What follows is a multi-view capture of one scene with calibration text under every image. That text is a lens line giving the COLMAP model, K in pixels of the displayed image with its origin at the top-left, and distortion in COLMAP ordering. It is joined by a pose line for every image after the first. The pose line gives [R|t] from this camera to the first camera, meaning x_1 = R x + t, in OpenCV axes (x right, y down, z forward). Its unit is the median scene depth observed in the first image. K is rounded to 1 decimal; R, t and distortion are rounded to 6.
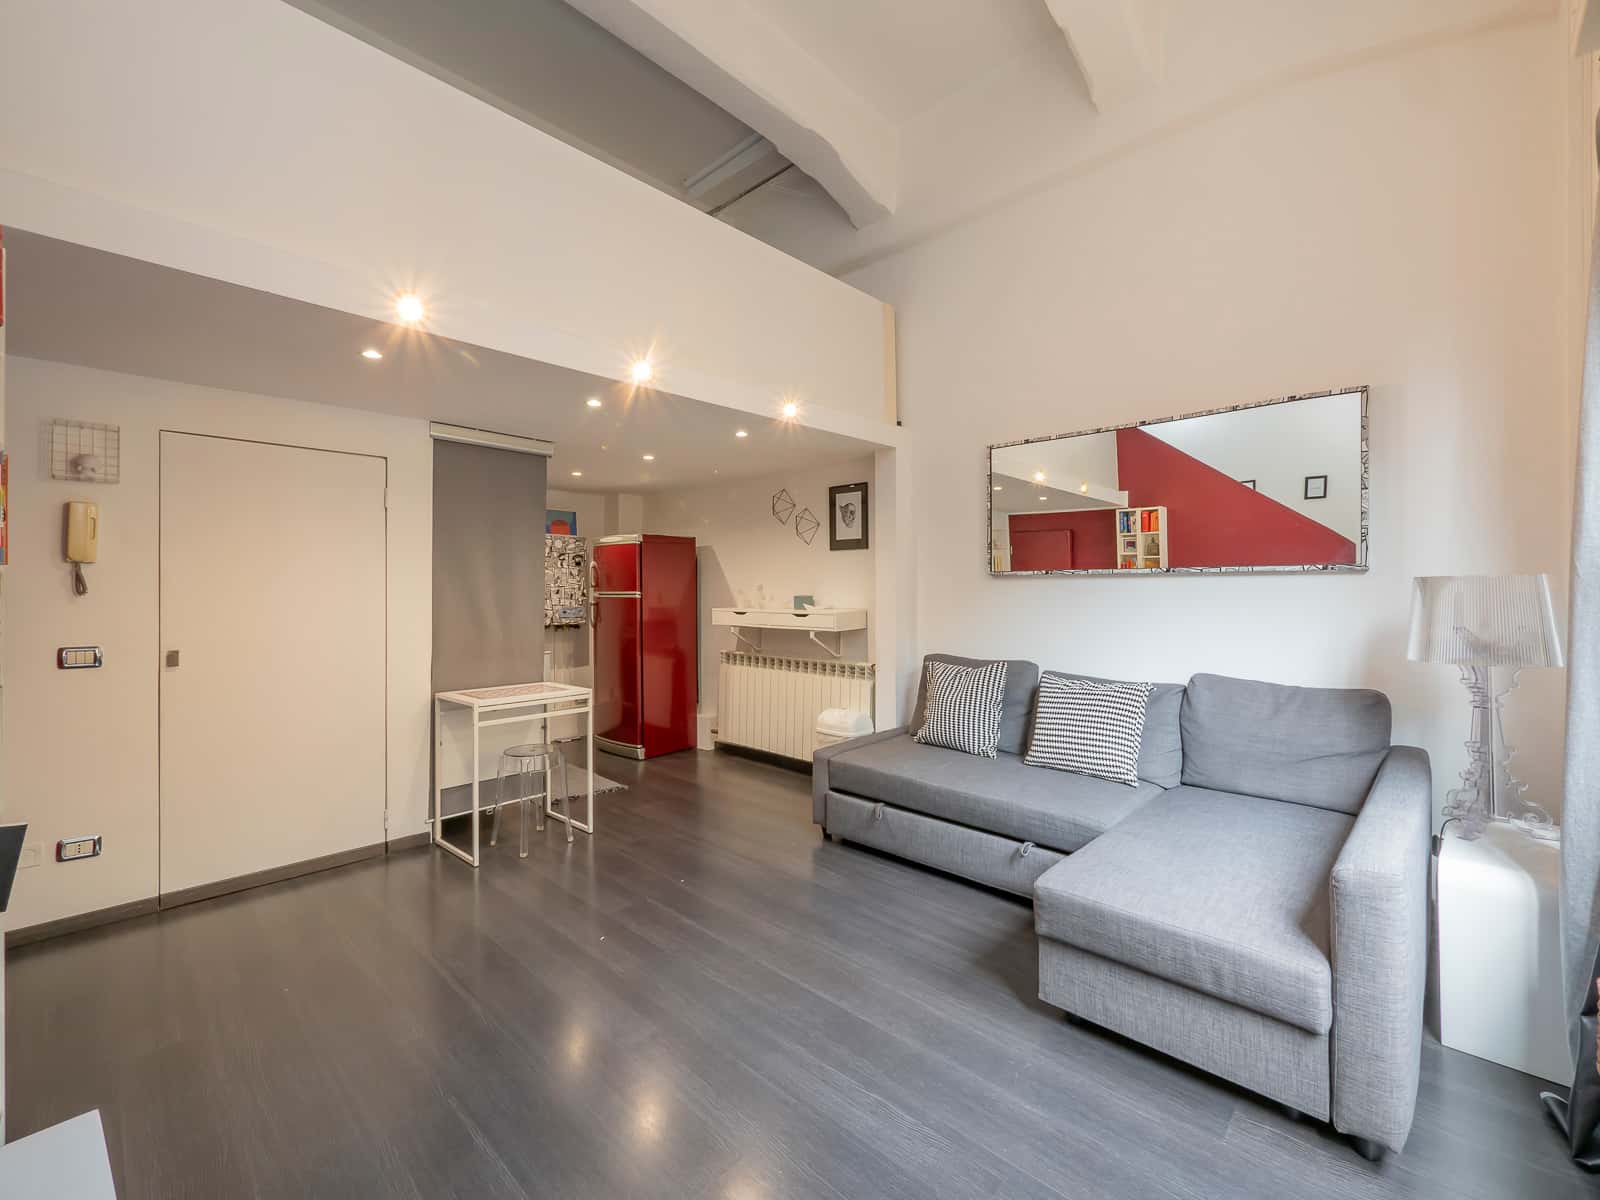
lens RADIAL K [[682.3, 0, 792.7], [0, 682.3, 598.4], [0, 0, 1]] dist [-0.010415, 0.001580]
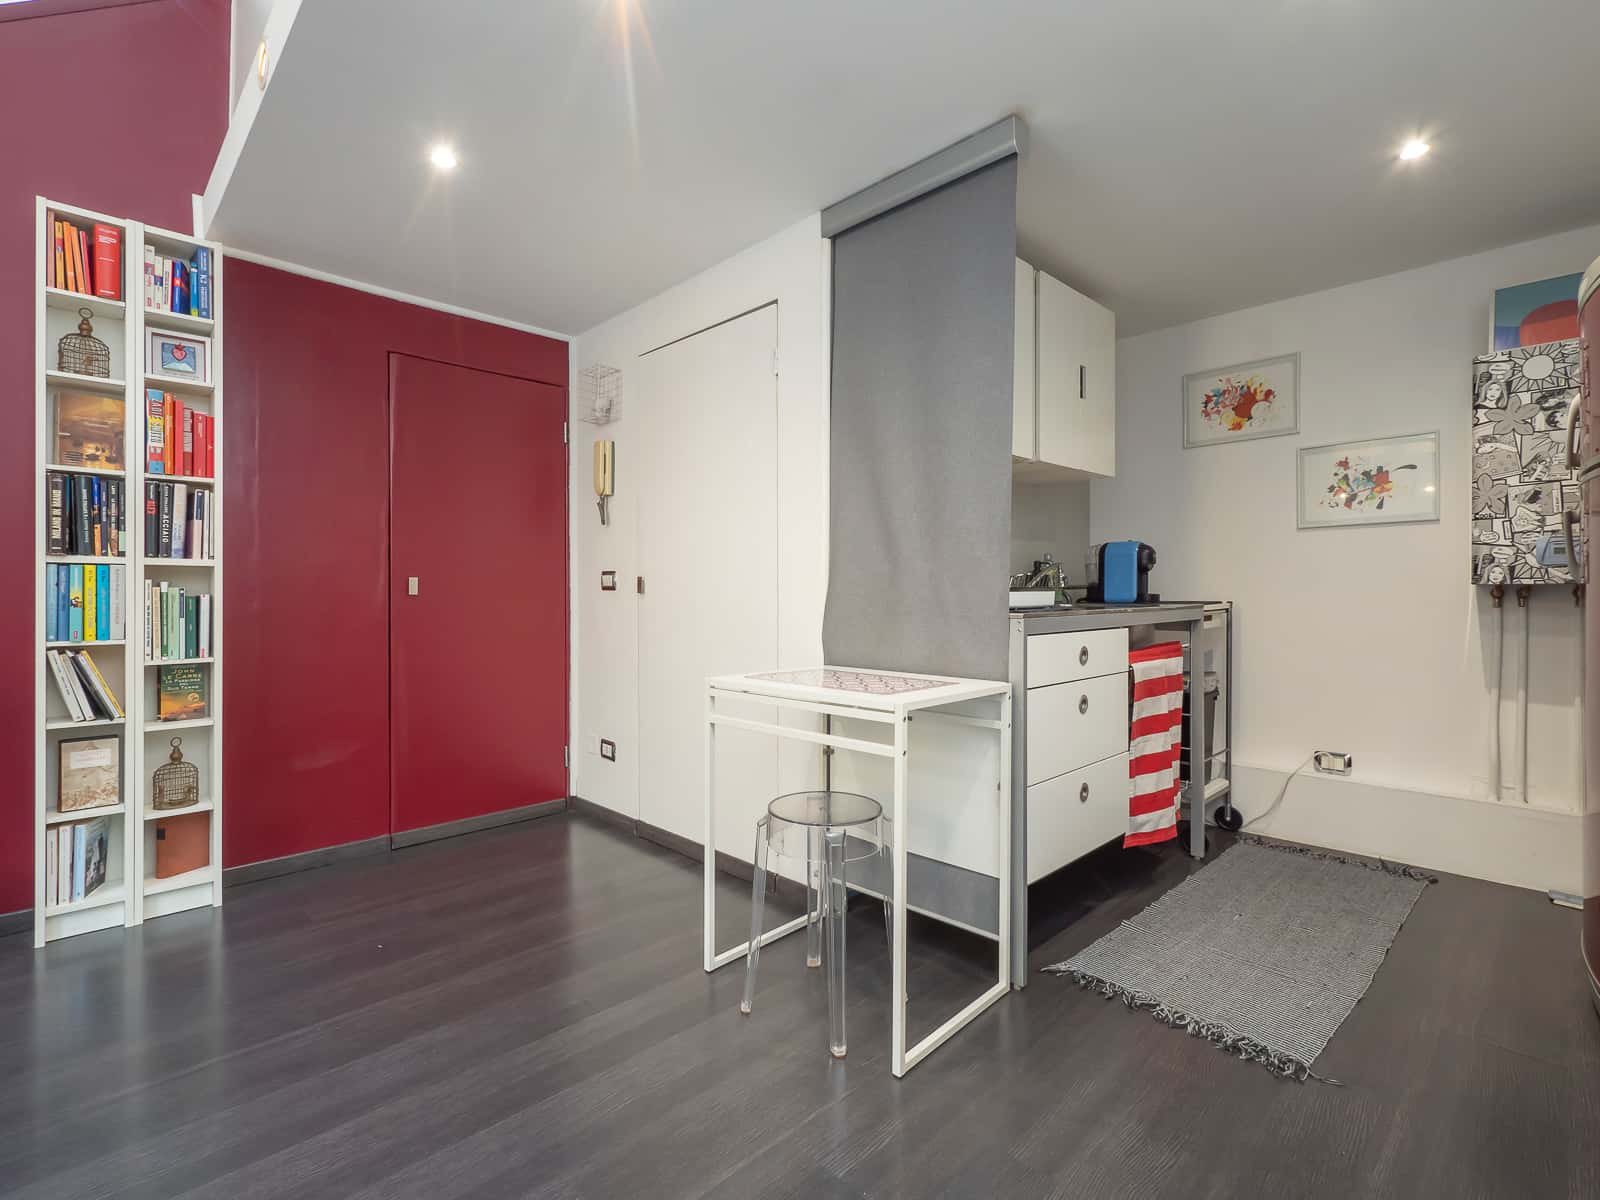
lens RADIAL K [[737.3, 0, 773.5], [0, 737.3, 596.8], [0, 0, 1]] dist [0.008682, -0.003661]
pose [[-0.034906, 0.011596, -0.999323, 0.094044], [-0.009530, 0.999883, 0.011936, 0.055046], [0.999345, 0.009940, -0.034791, 0.742663]]
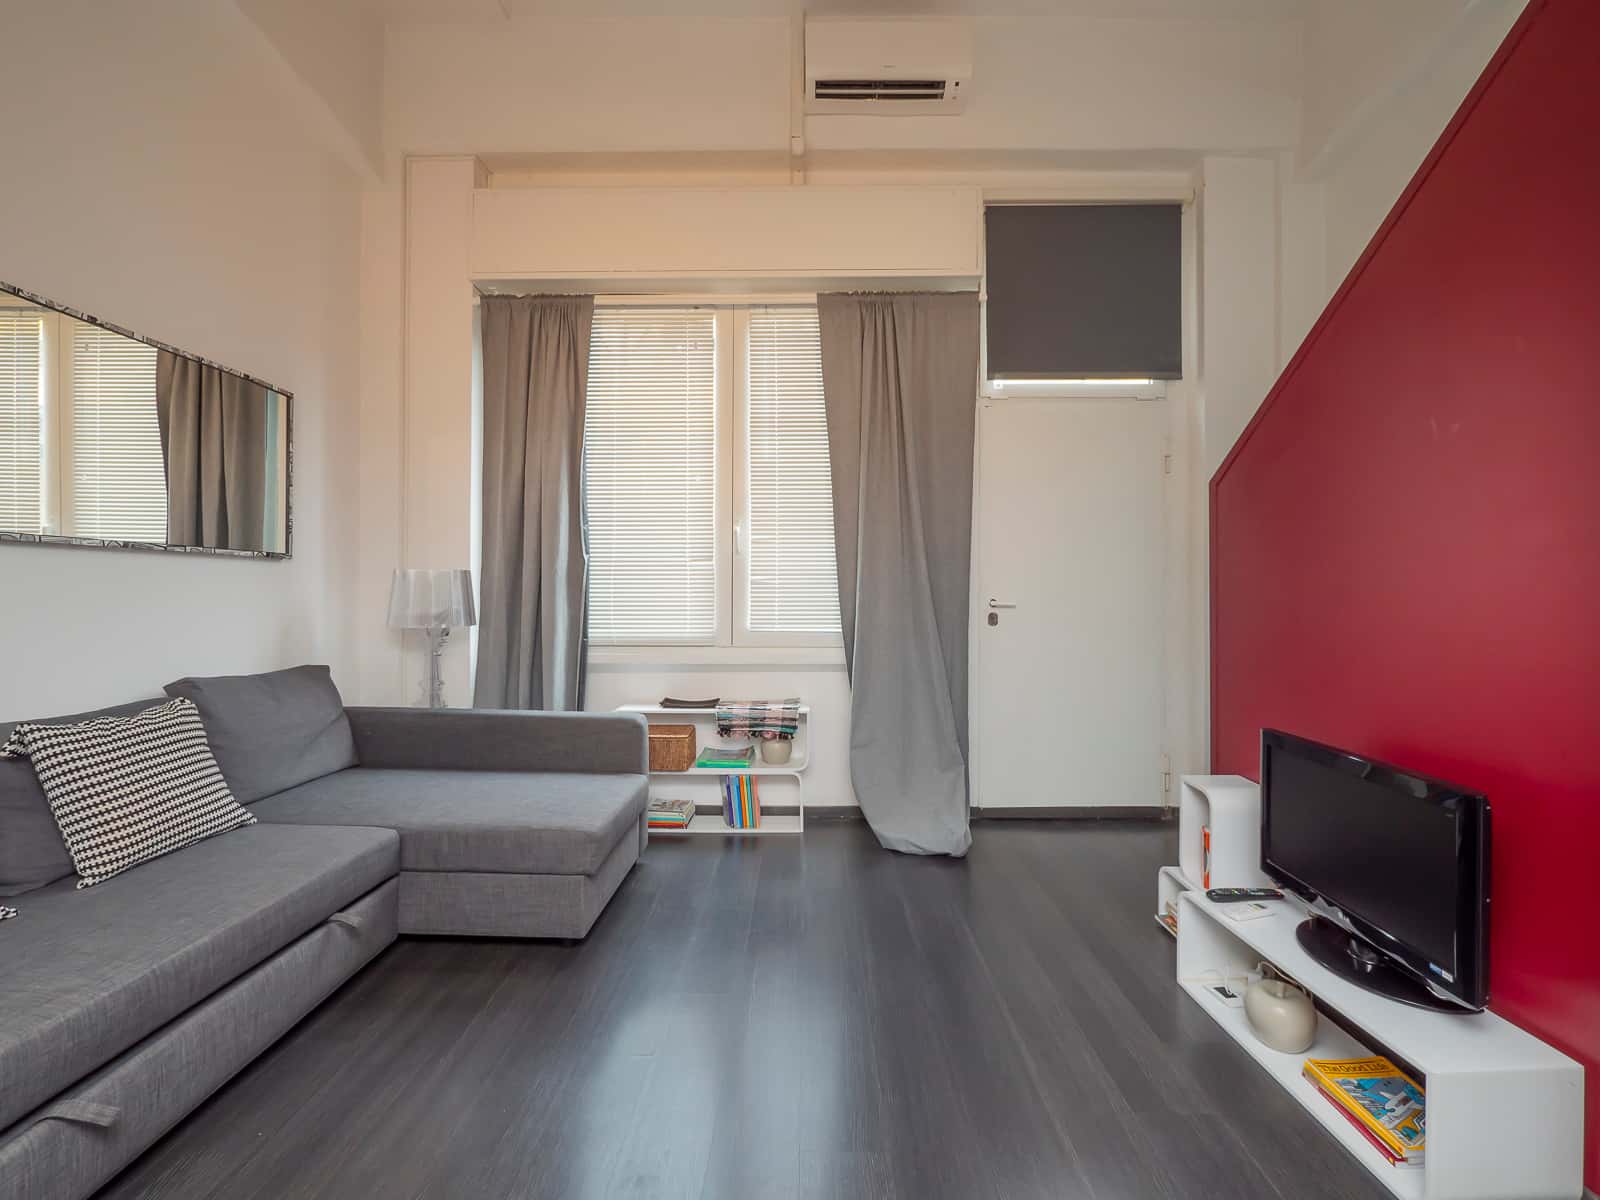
lens RADIAL K [[682.3, 0, 802.2], [0, 682.3, 596.4], [0, 0, 1]] dist [-0.010415, 0.001580]
pose [[-0.696888, -0.002669, 0.717175, -0.303051], [0.005596, 0.999942, 0.009159, 0.006040], [-0.717158, 0.010396, -0.696833, 0.660270]]
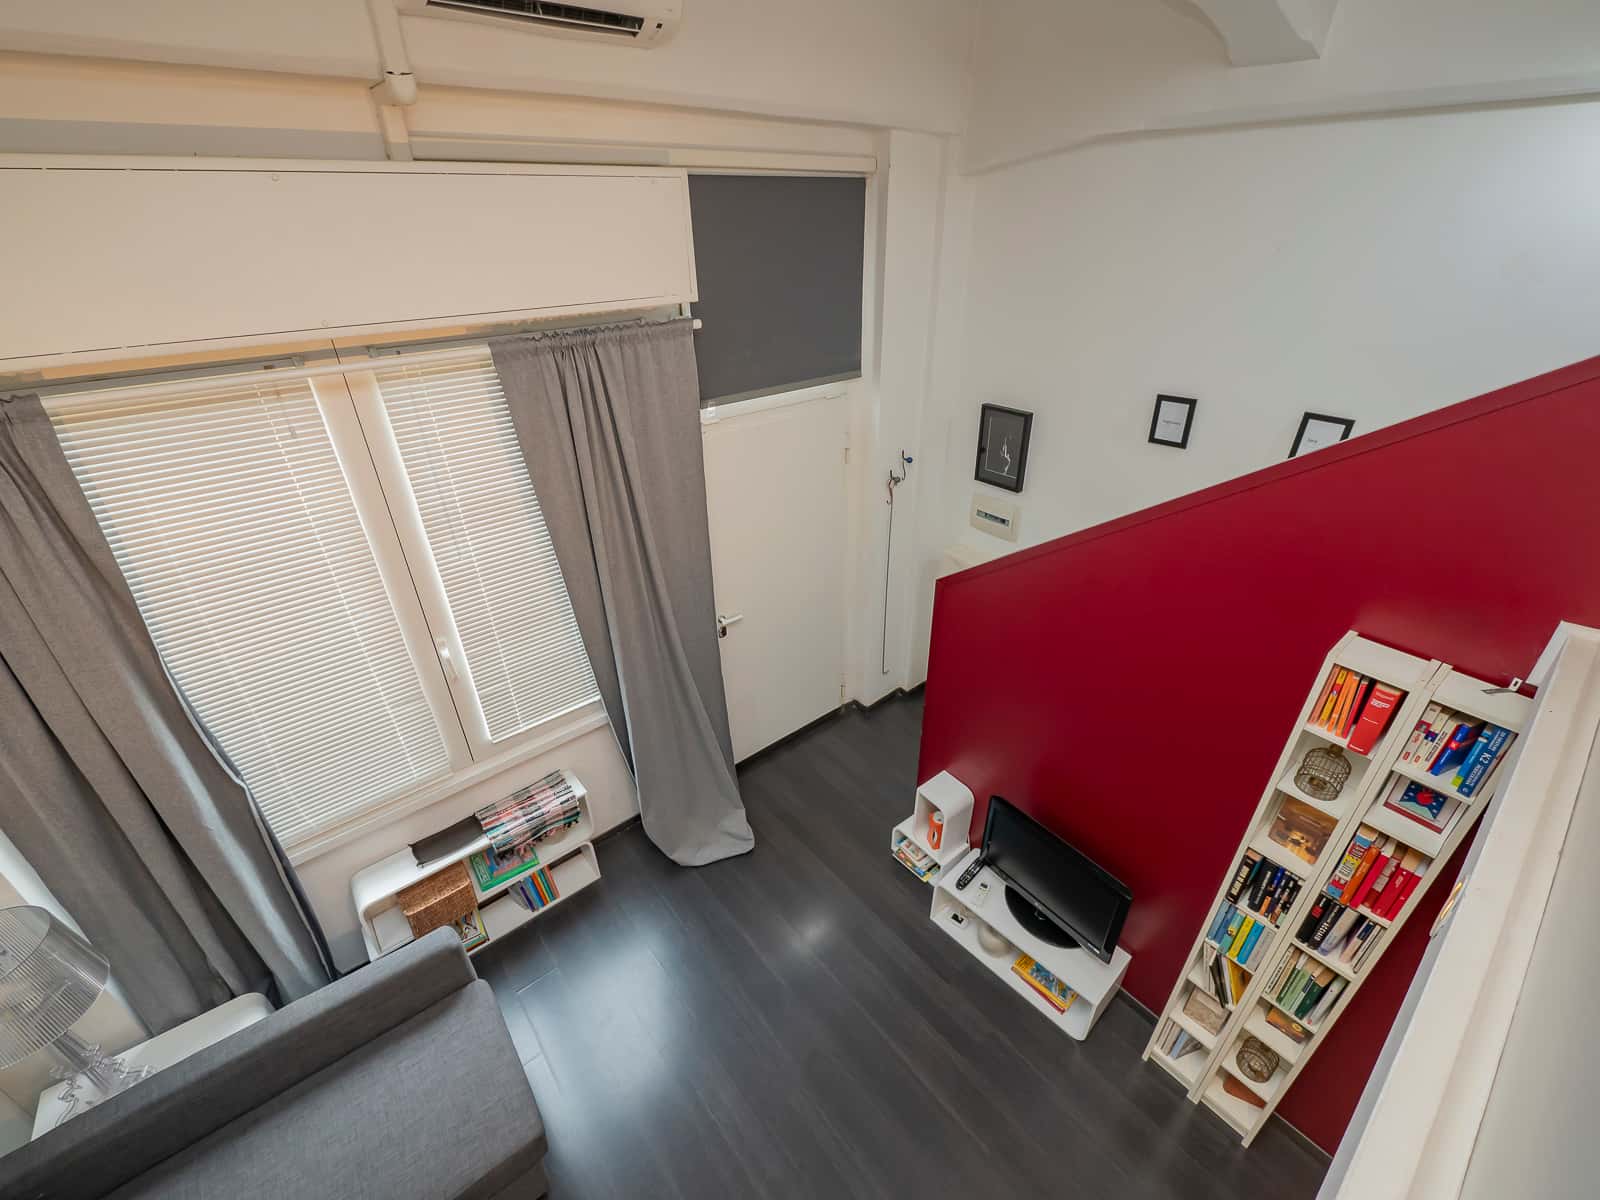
lens RADIAL K [[682.3, 0, 806.9], [0, 682.3, 593.9], [0, 0, 1]] dist [-0.010415, 0.001580]
pose [[-0.994584, -0.042249, 0.094964, -0.072410], [0.011274, 0.864418, 0.502648, -0.411362], [-0.103325, 0.500996, -0.859260, 0.635706]]
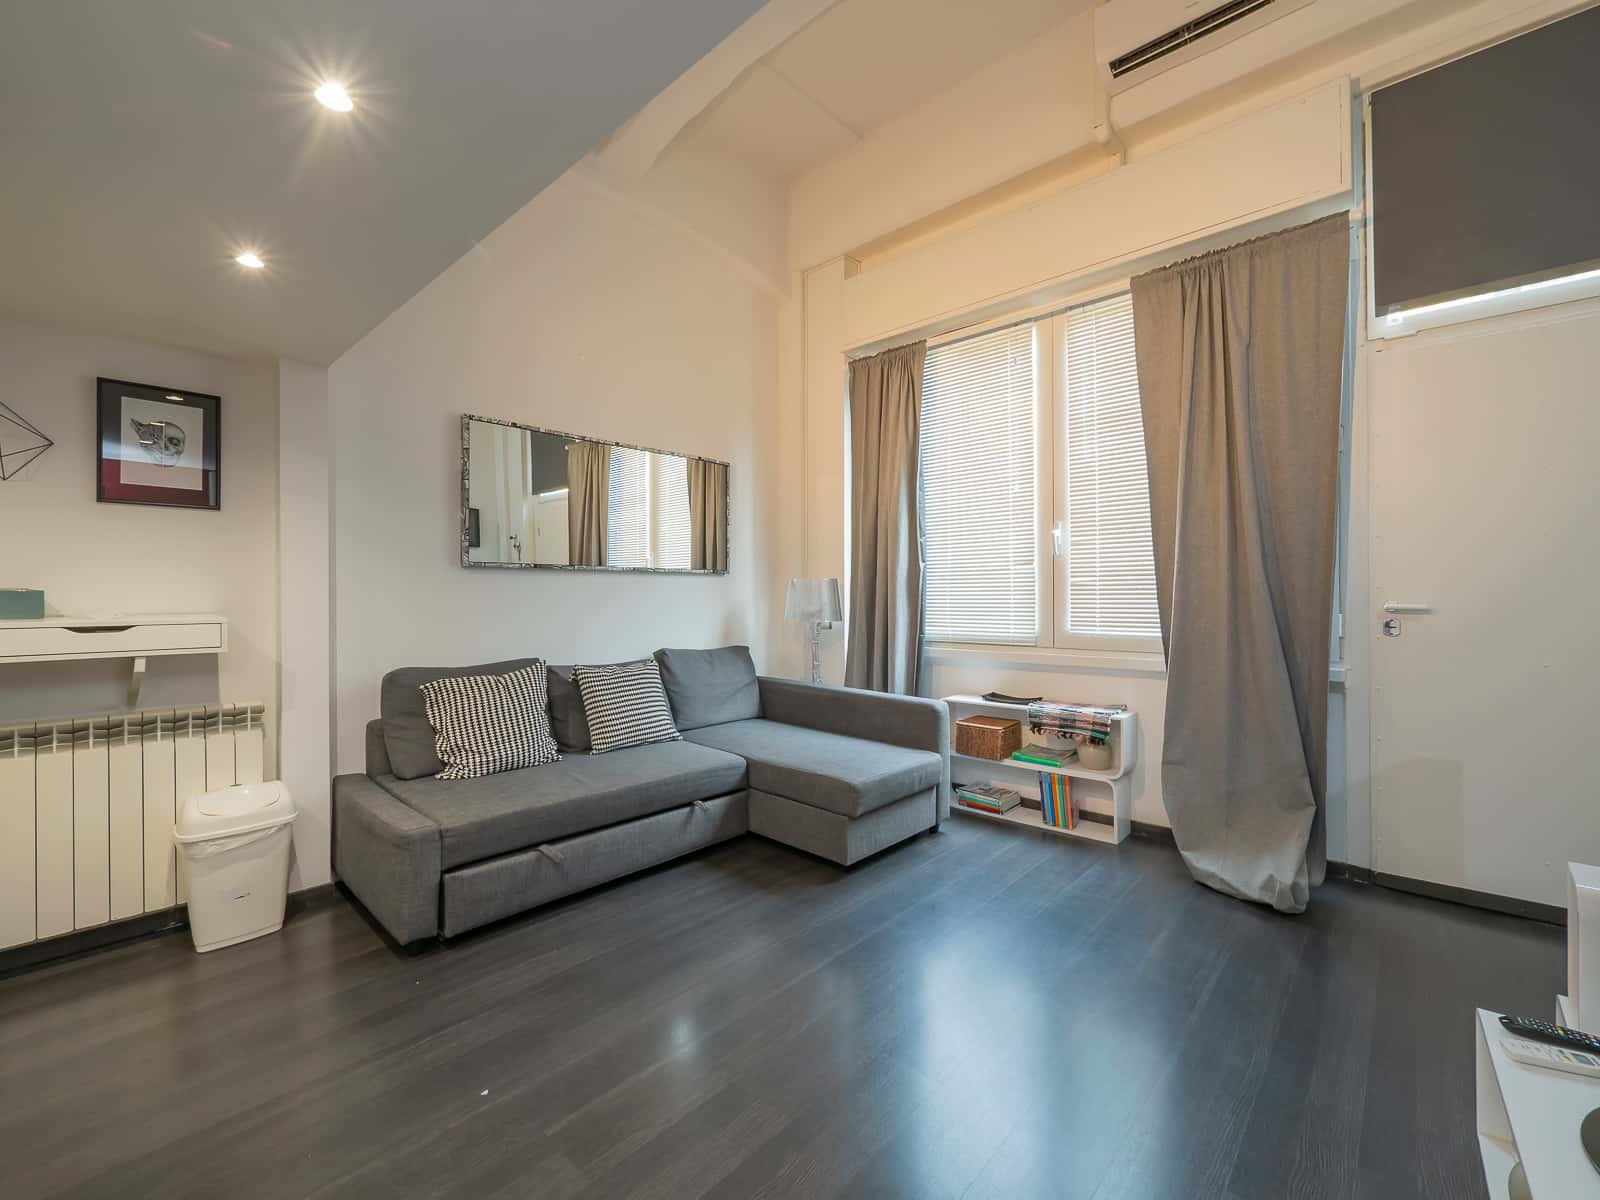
lens RADIAL K [[682.3, 0, 801.0], [0, 682.3, 598.4], [0, 0, 1]] dist [-0.010415, 0.001580]
pose [[-0.036784, -0.000864, 0.999323, -0.468846], [0.012114, 0.999926, 0.001311, 0.008277], [-0.999250, 0.012154, -0.036771, 0.496845]]
